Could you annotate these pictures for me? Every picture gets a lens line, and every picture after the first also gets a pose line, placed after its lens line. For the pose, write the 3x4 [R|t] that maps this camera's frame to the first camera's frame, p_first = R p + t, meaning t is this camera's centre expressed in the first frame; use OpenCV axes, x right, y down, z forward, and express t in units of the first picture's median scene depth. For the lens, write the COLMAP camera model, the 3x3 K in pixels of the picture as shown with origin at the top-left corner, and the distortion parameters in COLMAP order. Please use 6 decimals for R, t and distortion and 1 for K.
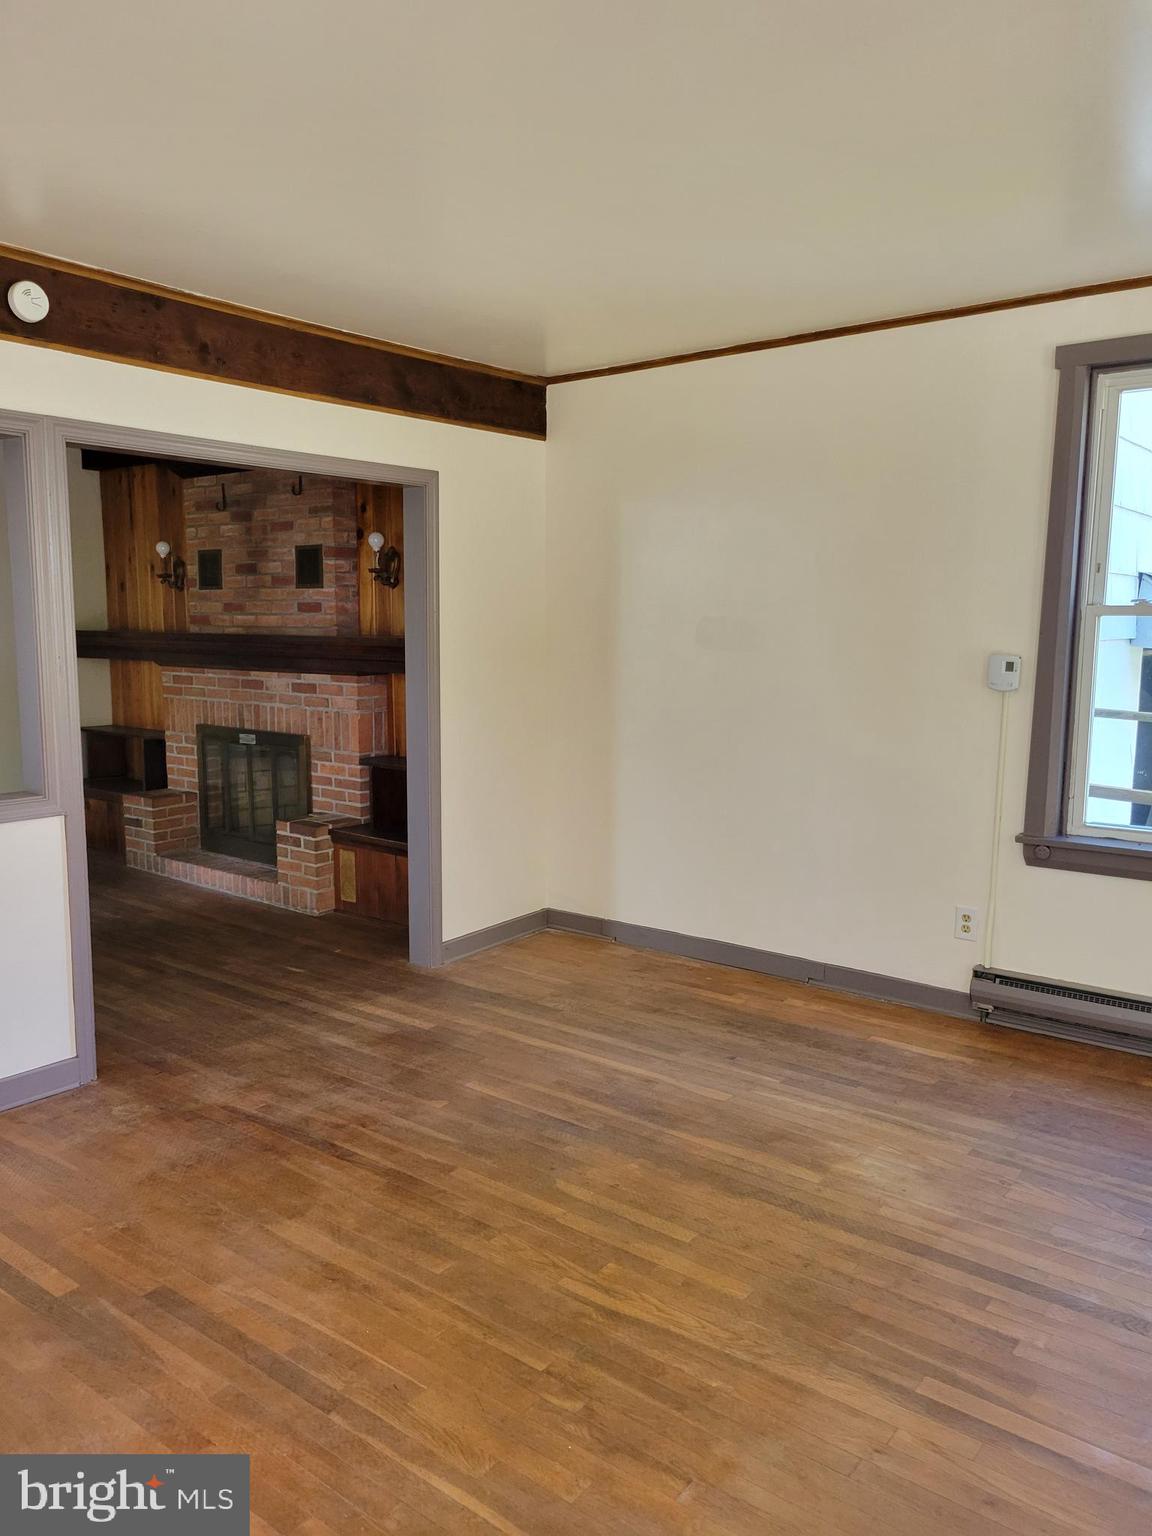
lens RADIAL K [[1143.7, 0, 569.0], [0, 1143.7, 780.9], [0, 0, 1]] dist [0.013339, 0.000221]
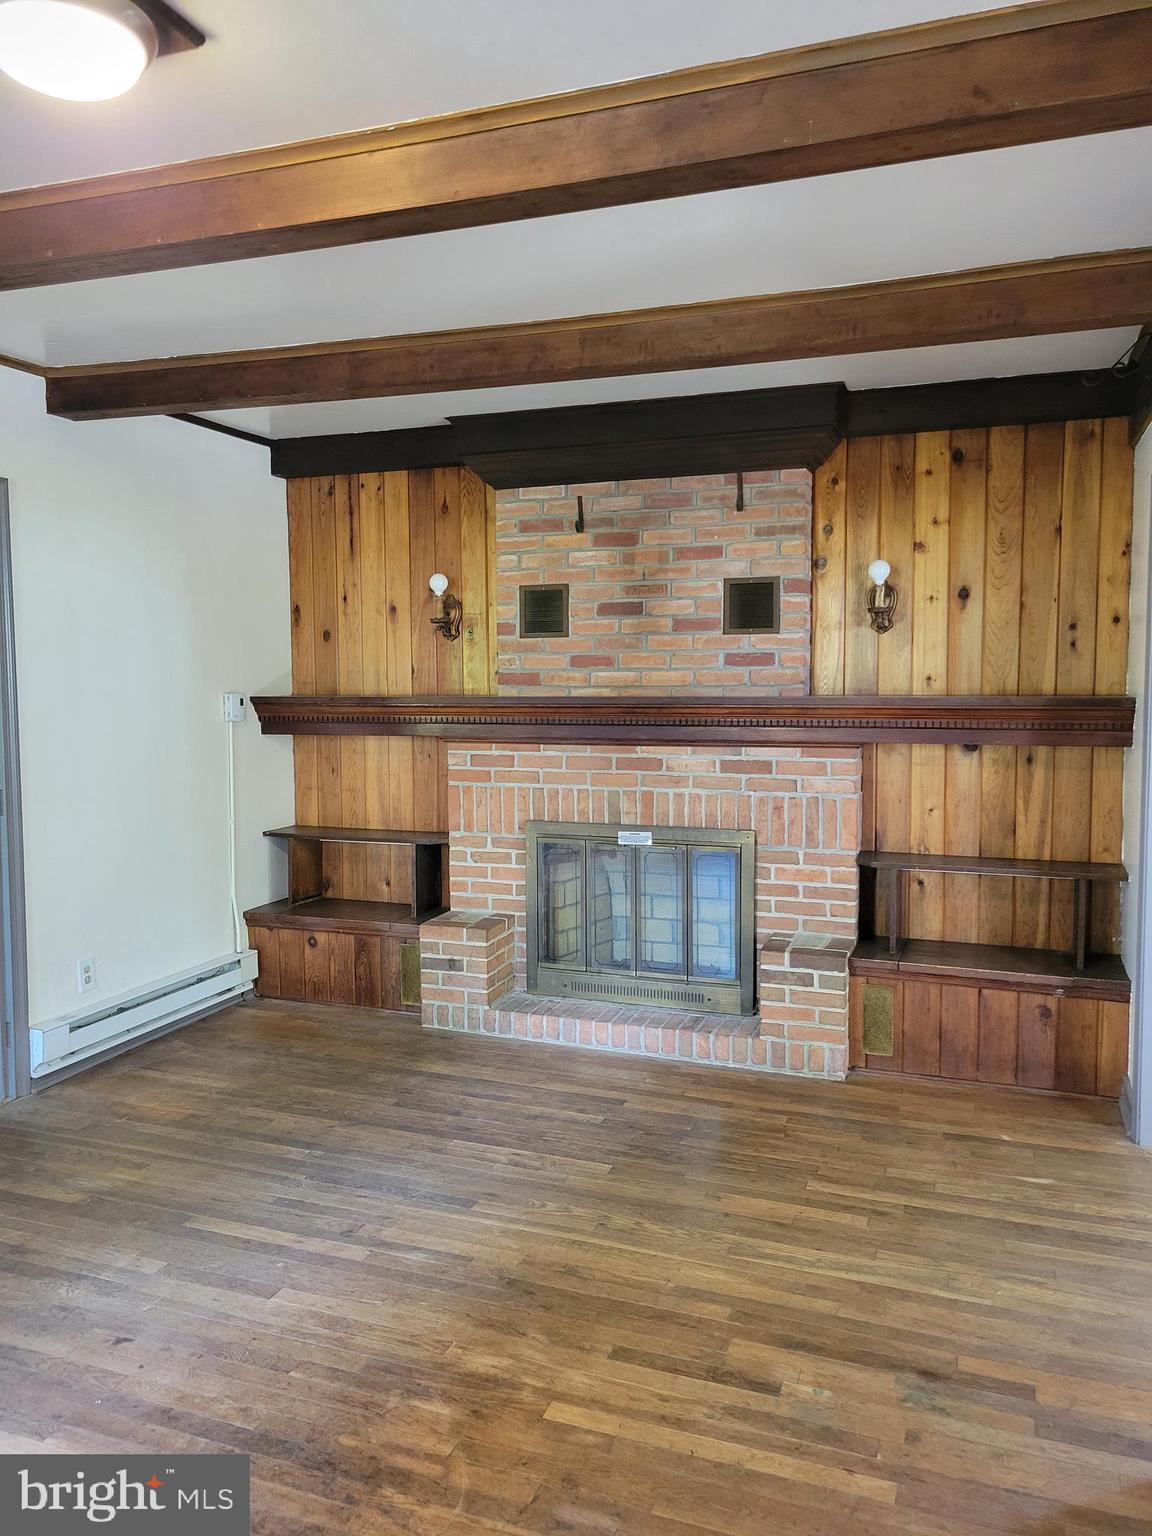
lens RADIAL K [[1143.7, 0, 579.7], [0, 1143.7, 754.9], [0, 0, 1]] dist [0.013339, 0.000221]
pose [[0.957368, -0.035094, 0.286733, -0.532831], [0.054918, 0.996602, -0.061387, -0.047783], [-0.283604, 0.074517, 0.956042, 0.310194]]
